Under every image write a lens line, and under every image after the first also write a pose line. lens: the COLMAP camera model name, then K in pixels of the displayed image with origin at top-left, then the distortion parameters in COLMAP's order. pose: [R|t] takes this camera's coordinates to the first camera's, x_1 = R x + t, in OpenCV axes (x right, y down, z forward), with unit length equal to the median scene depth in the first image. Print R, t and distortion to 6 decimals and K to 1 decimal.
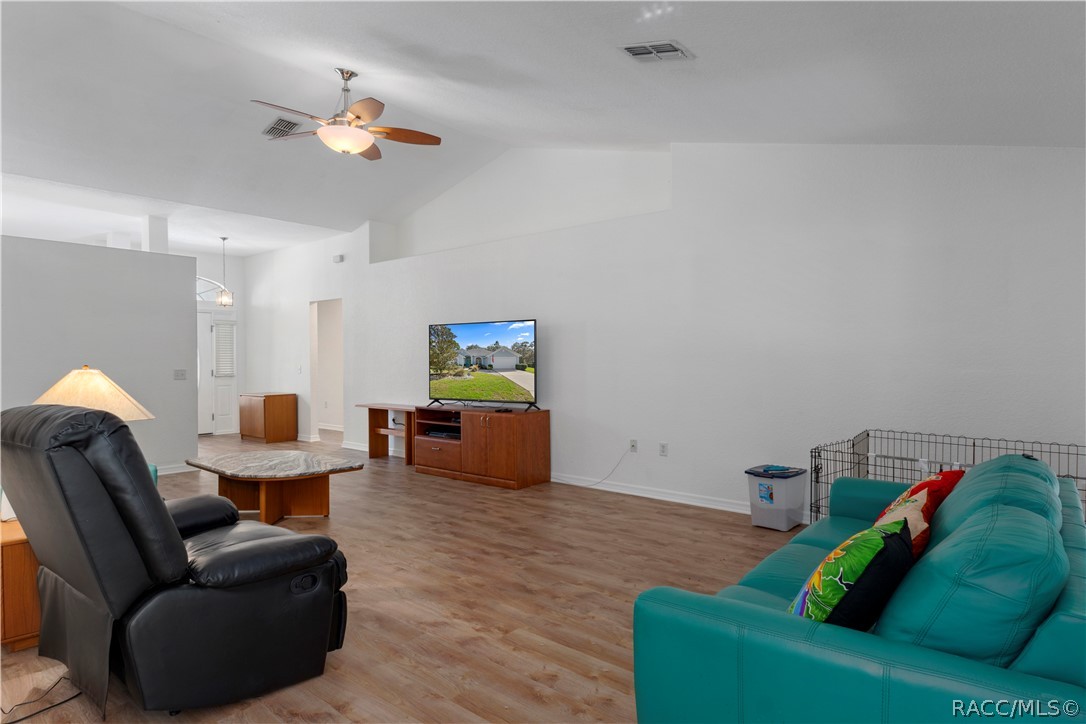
lens RADIAL K [[614.0, 0, 536.6], [0, 614.0, 362.2], [0, 0, 1]] dist [0.028572, 0.000348]
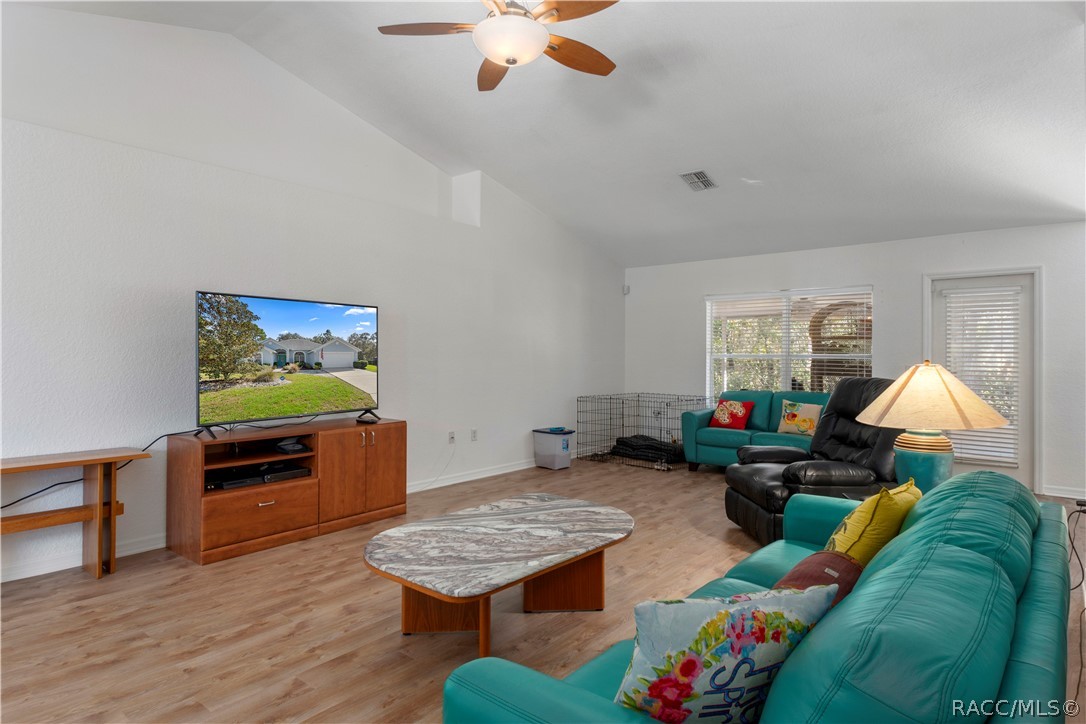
lens RADIAL K [[614.0, 0, 536.7], [0, 614.0, 357.2], [0, 0, 1]] dist [0.028572, 0.000348]
pose [[0.004947, -0.002087, 0.999986, -0.785027], [0.005699, 0.999982, 0.002059, -0.002130], [-0.999972, 0.005689, 0.004959, 0.748856]]
